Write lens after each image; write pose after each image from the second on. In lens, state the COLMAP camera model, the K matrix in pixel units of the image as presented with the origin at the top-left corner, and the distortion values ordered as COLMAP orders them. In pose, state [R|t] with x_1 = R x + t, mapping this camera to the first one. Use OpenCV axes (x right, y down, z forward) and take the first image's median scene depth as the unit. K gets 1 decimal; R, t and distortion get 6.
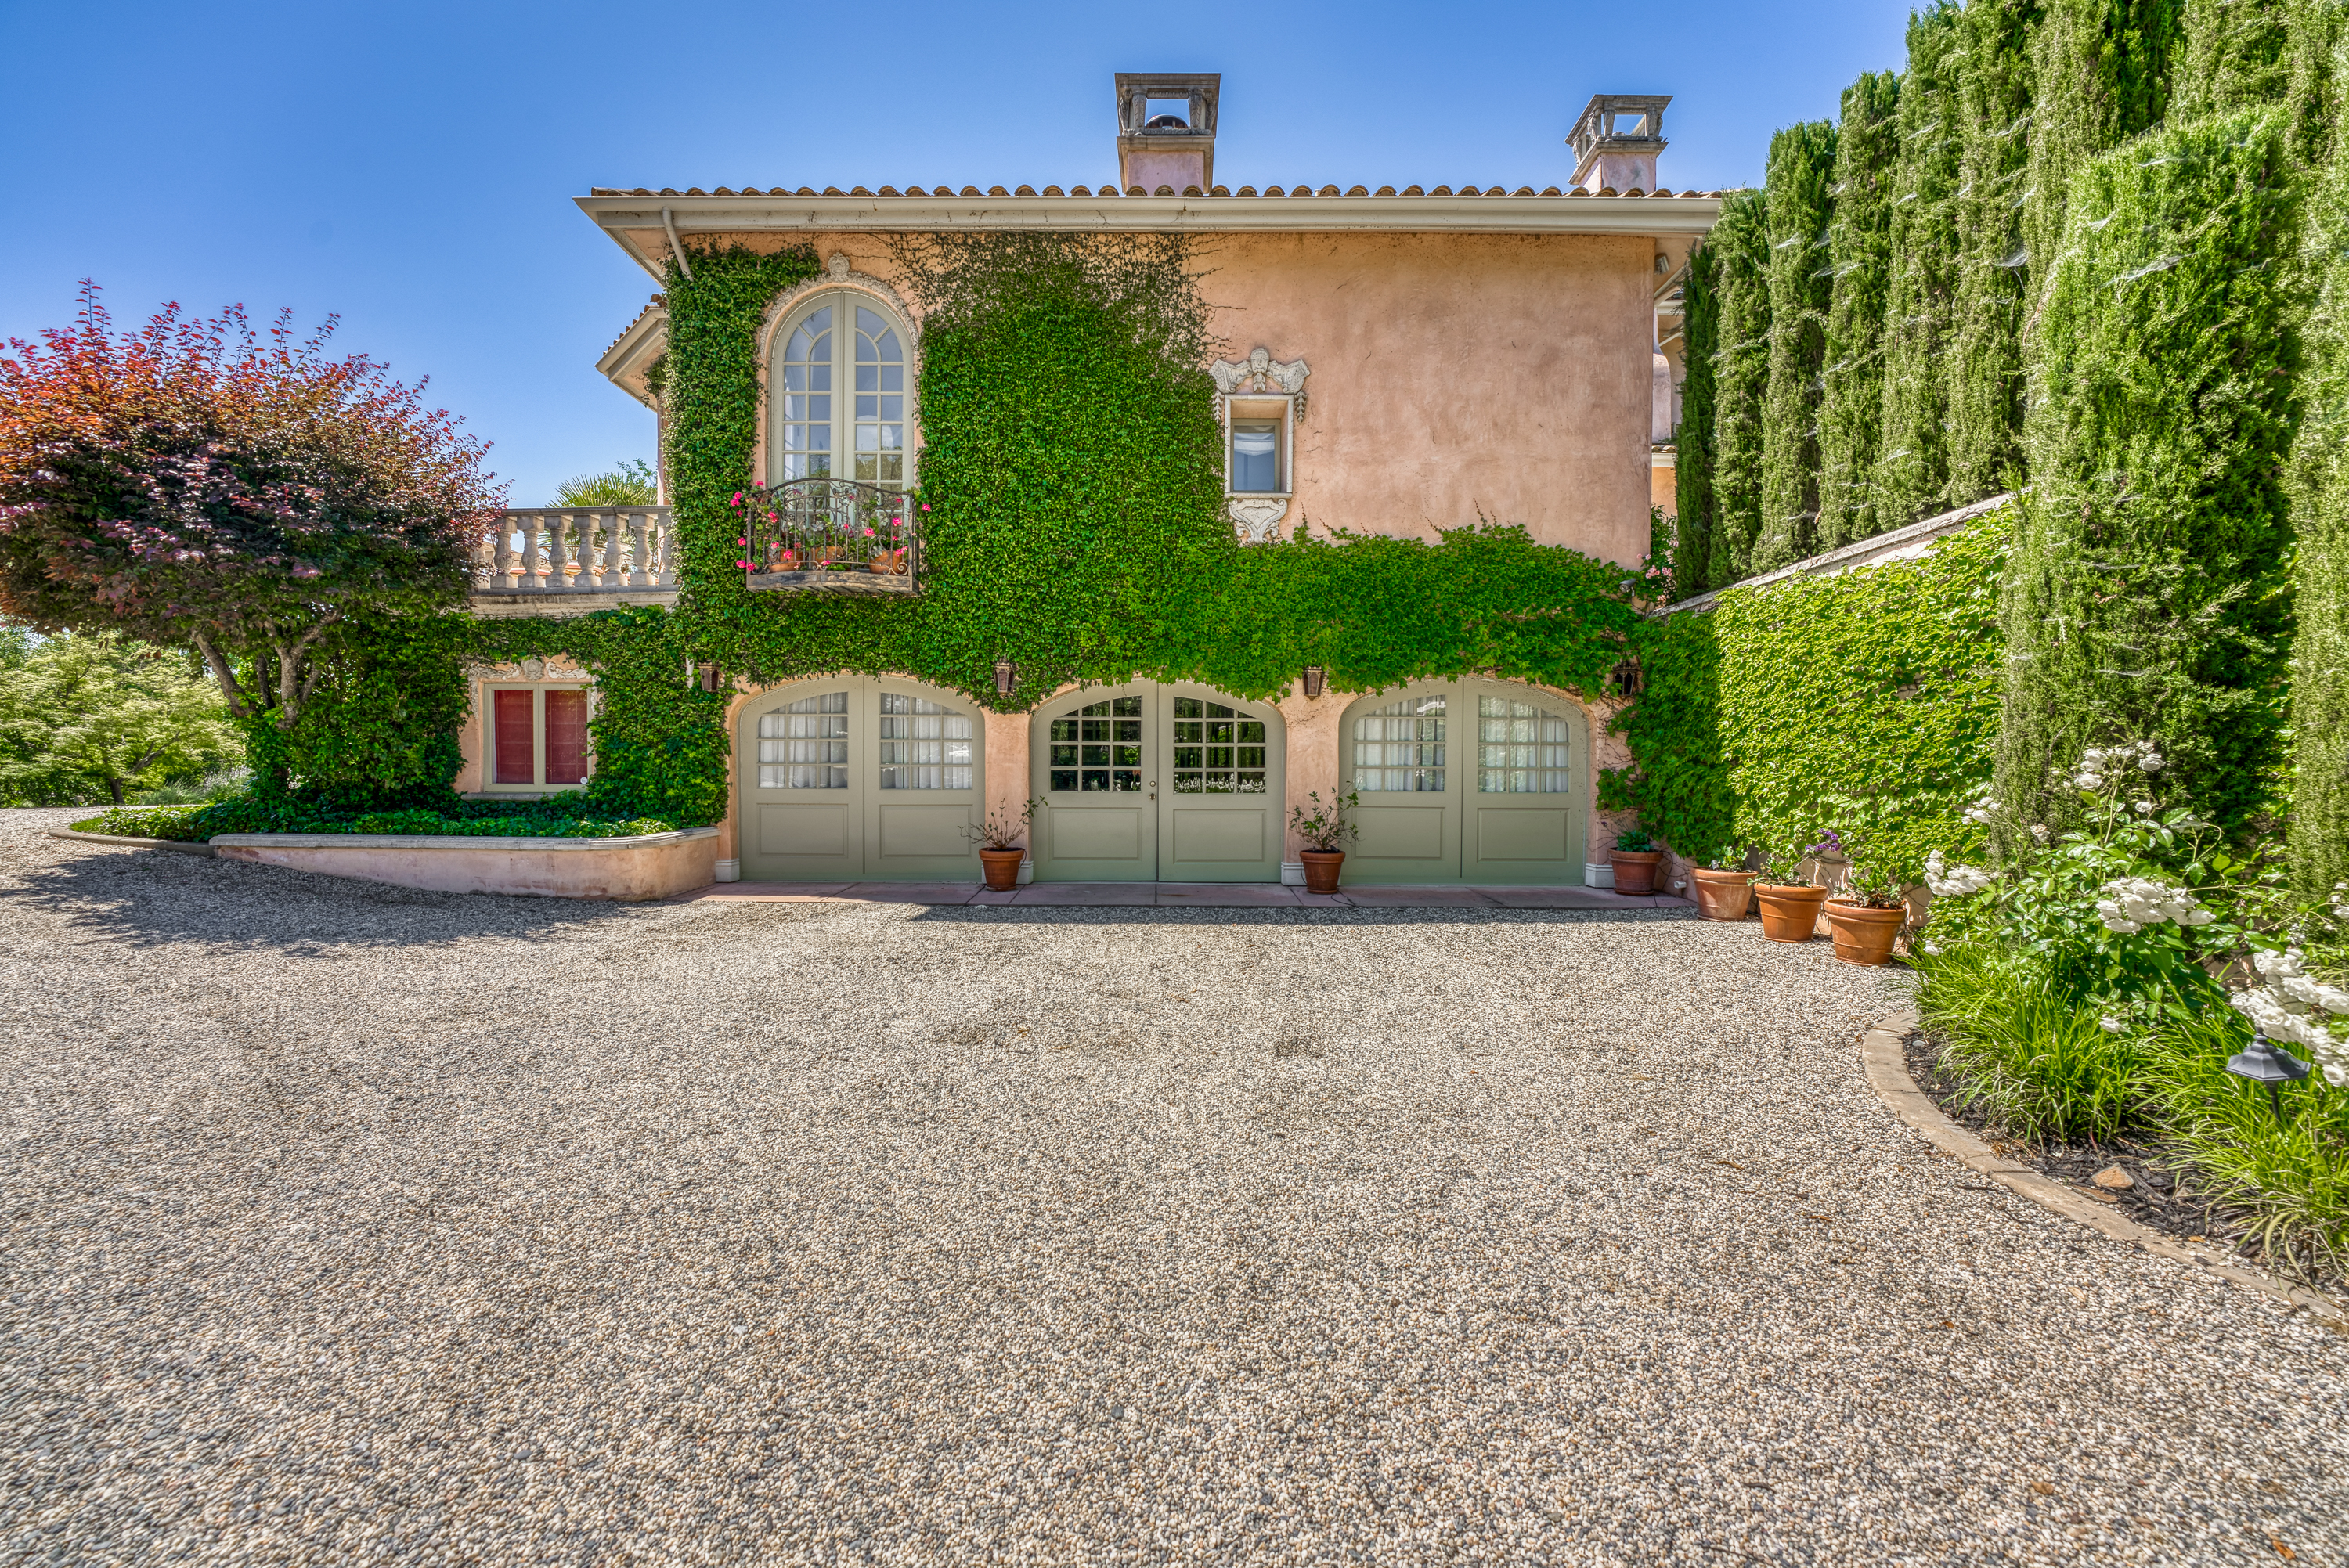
lens RADIAL K [[970.5, 0, 1168.1], [0, 970.5, 779.5], [0, 0, 1]] dist [-0.001283, 0.000640]
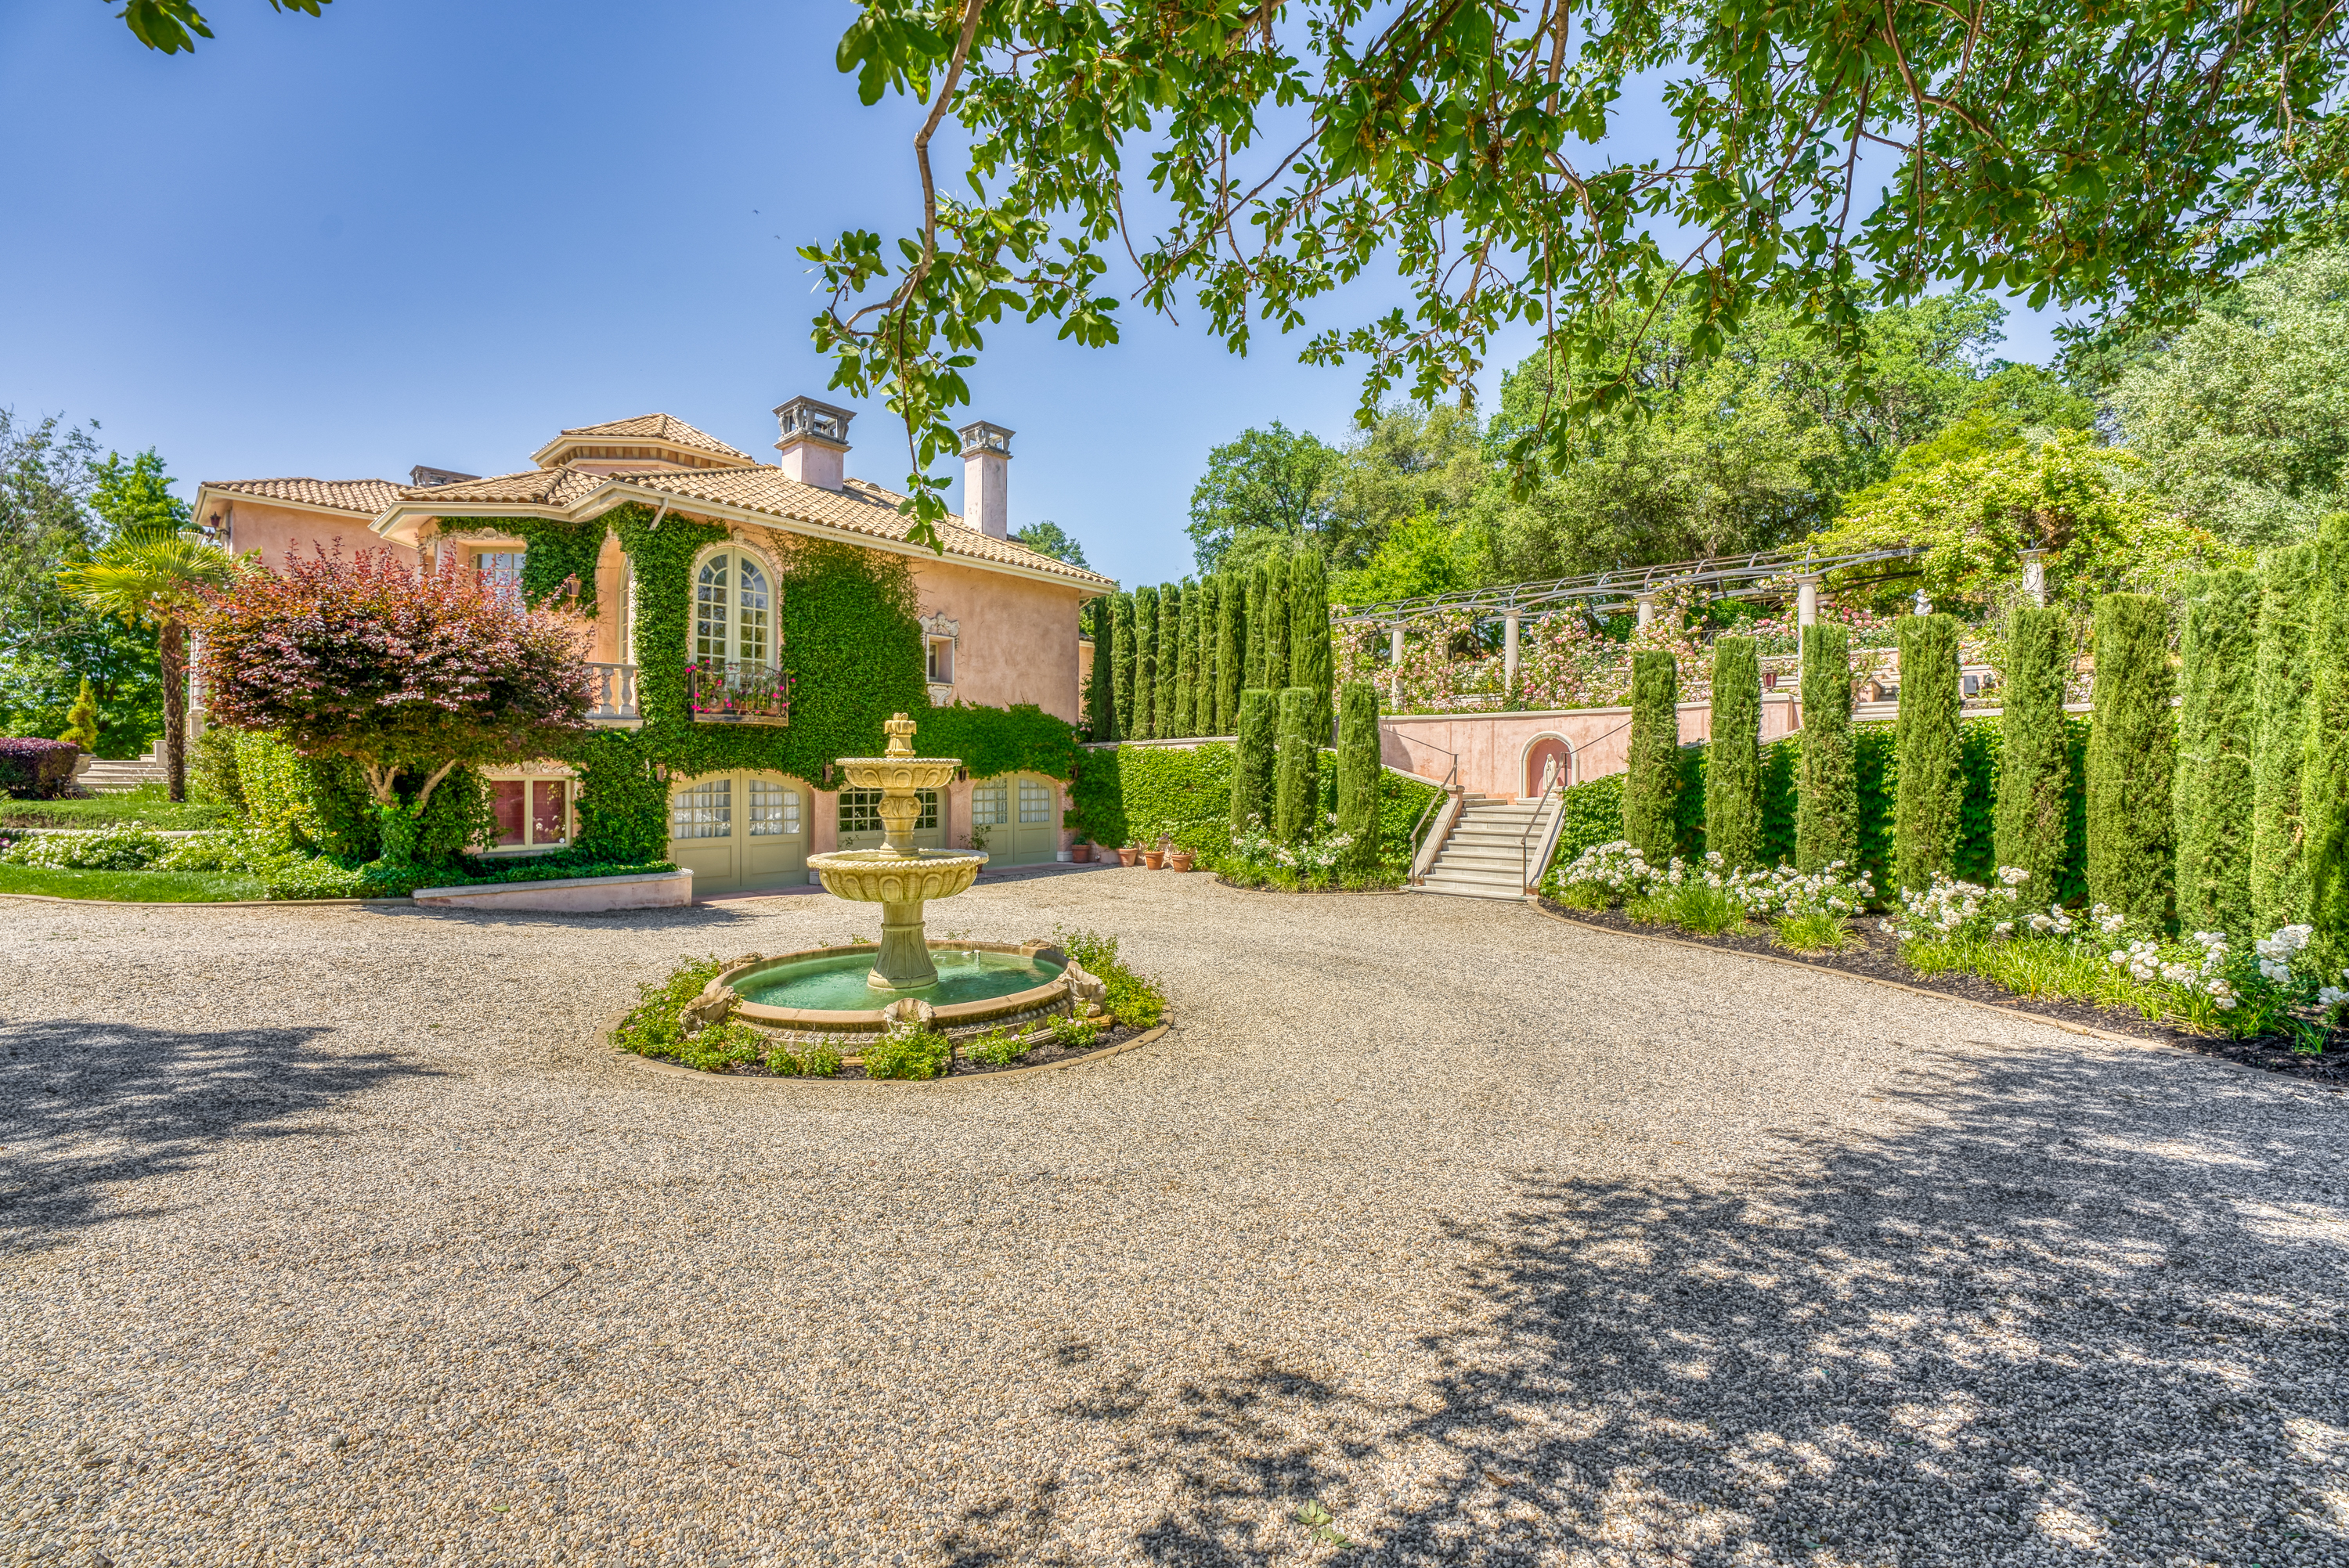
lens RADIAL K [[970.5, 0, 1168.1], [0, 970.5, 779.5], [0, 0, 1]] dist [-0.001283, 0.000640]
pose [[0.654743, -0.009098, 0.755797, -1.158182], [0.015501, 0.999879, -0.001391, -0.078385], [-0.755693, 0.012626, 0.654805, -0.722336]]
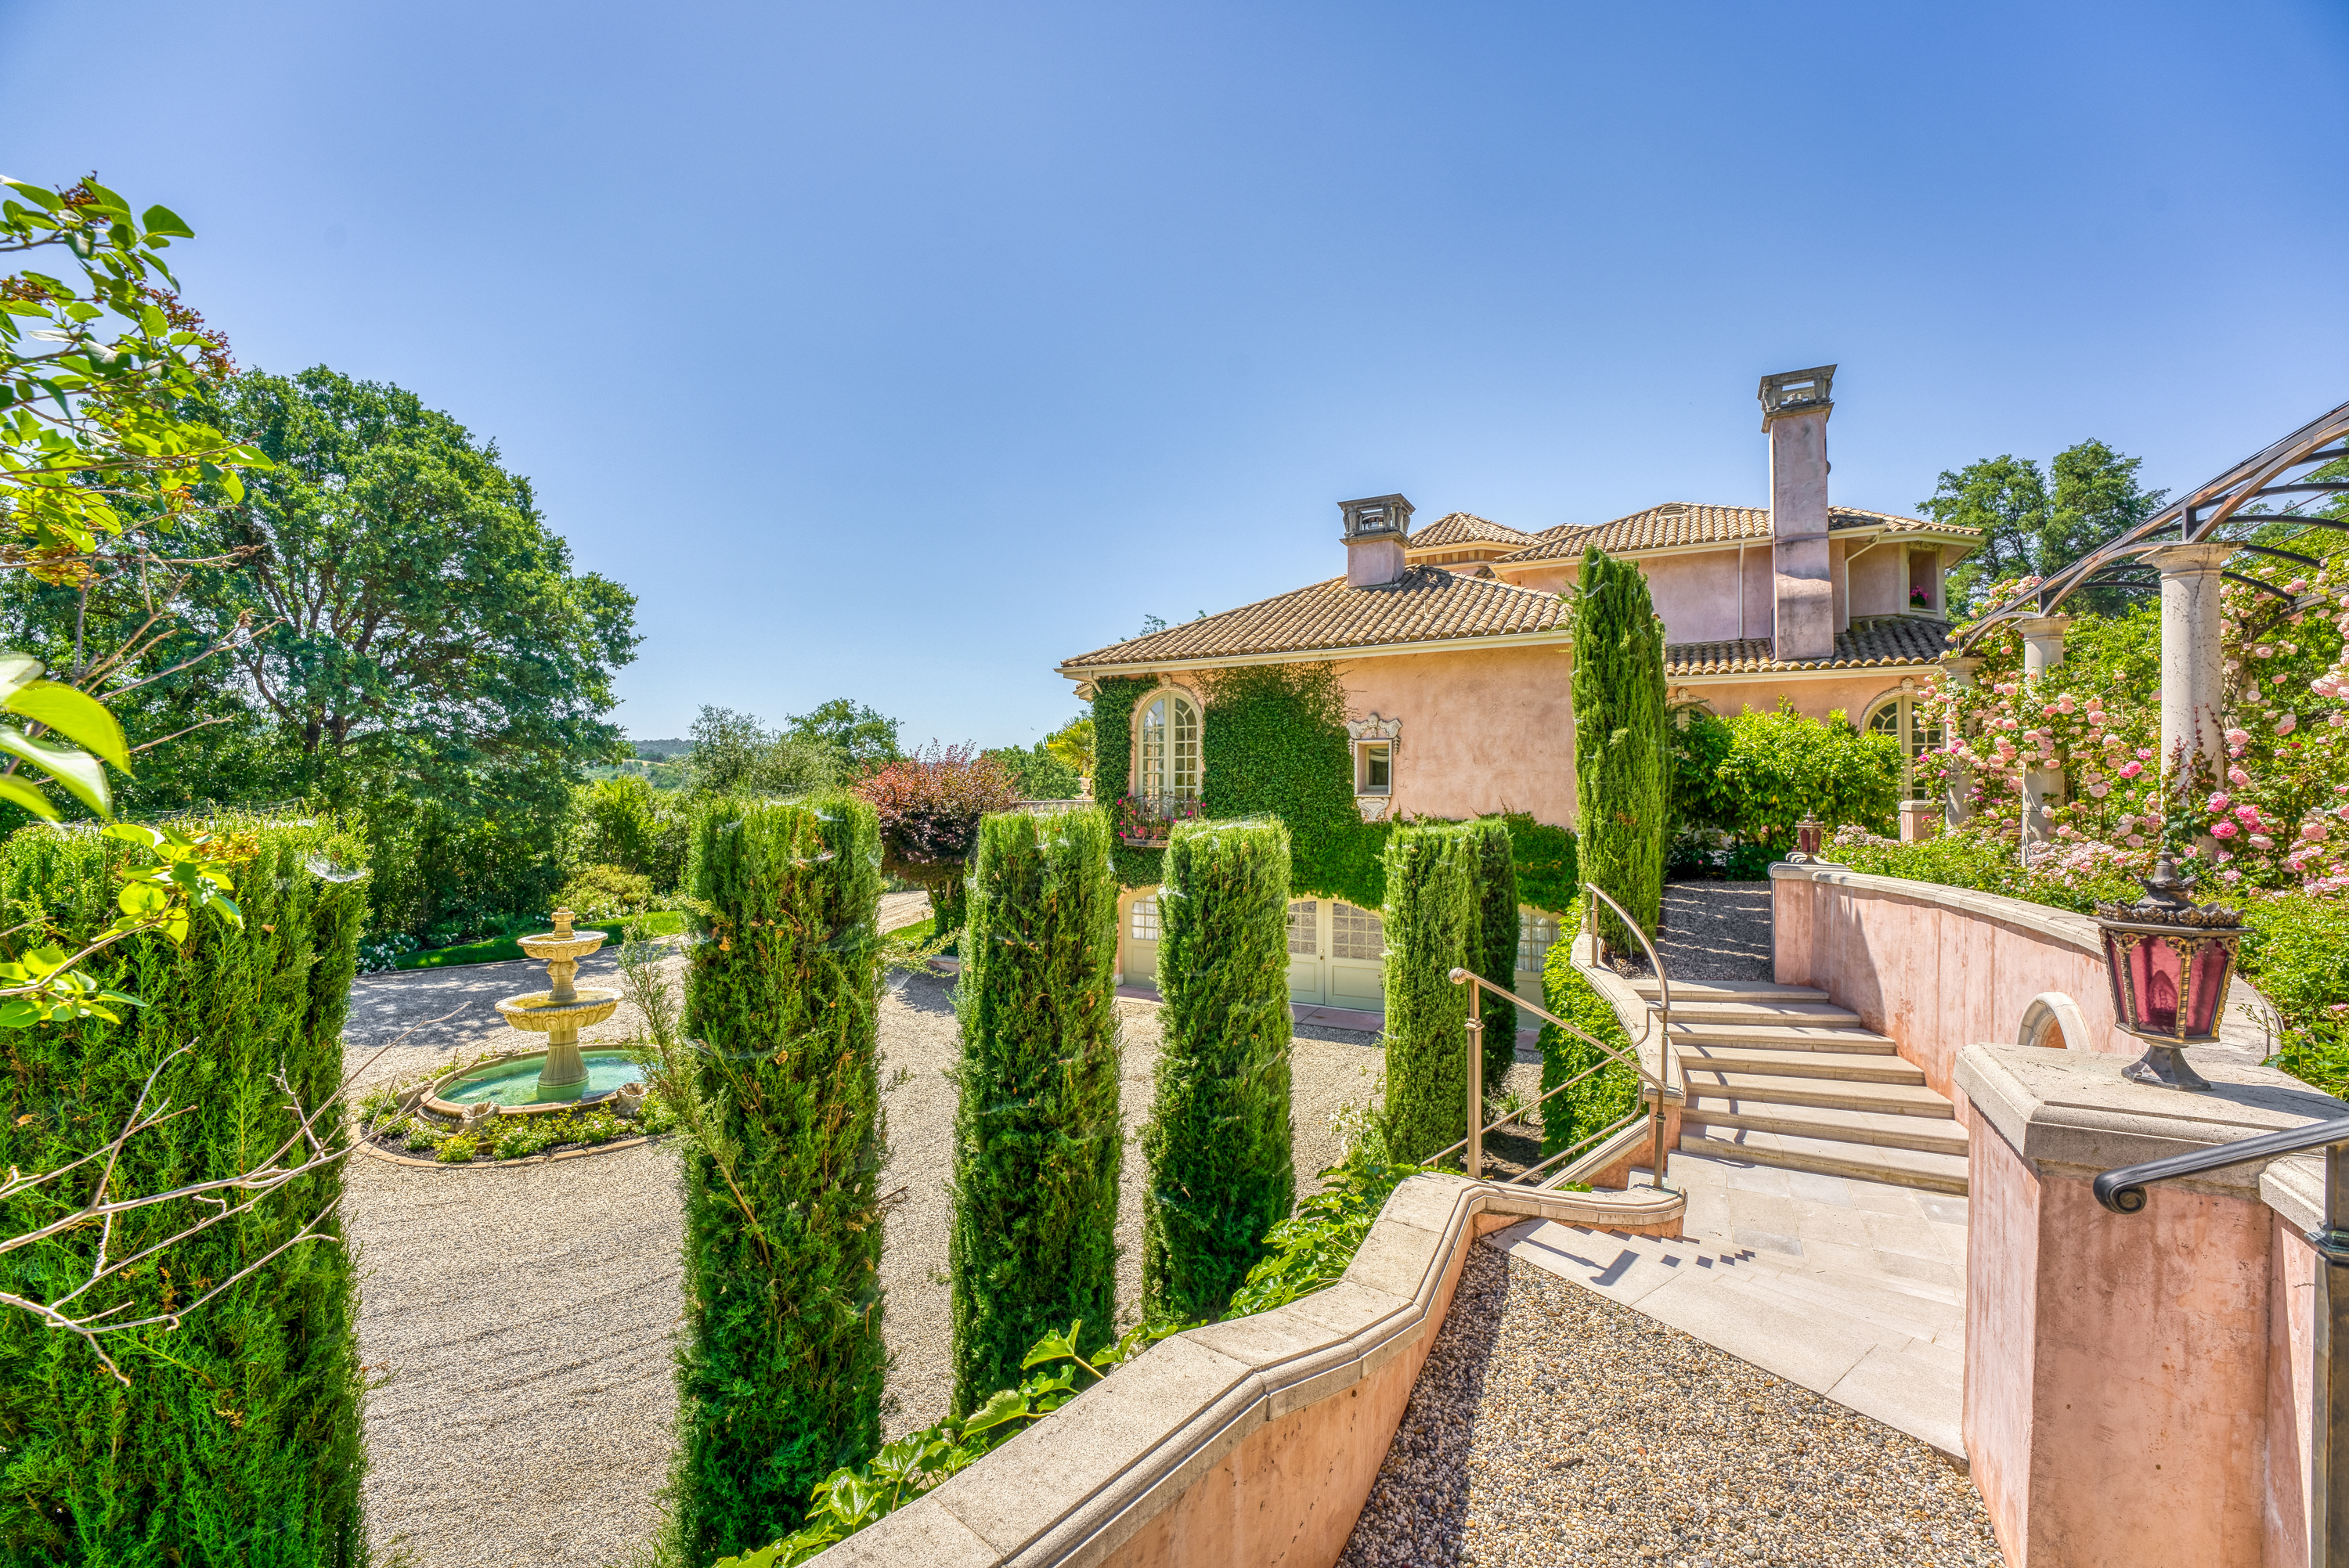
lens RADIAL K [[915.1, 0, 1189.5], [0, 915.1, 795.6], [0, 0, 1]] dist [0.000757, 0.000128]
pose [[0.898614, -0.005455, -0.438706, 0.531971], [-0.003515, 0.999801, -0.019631, -0.258888], [0.438726, 0.019182, 0.898416, -0.671584]]
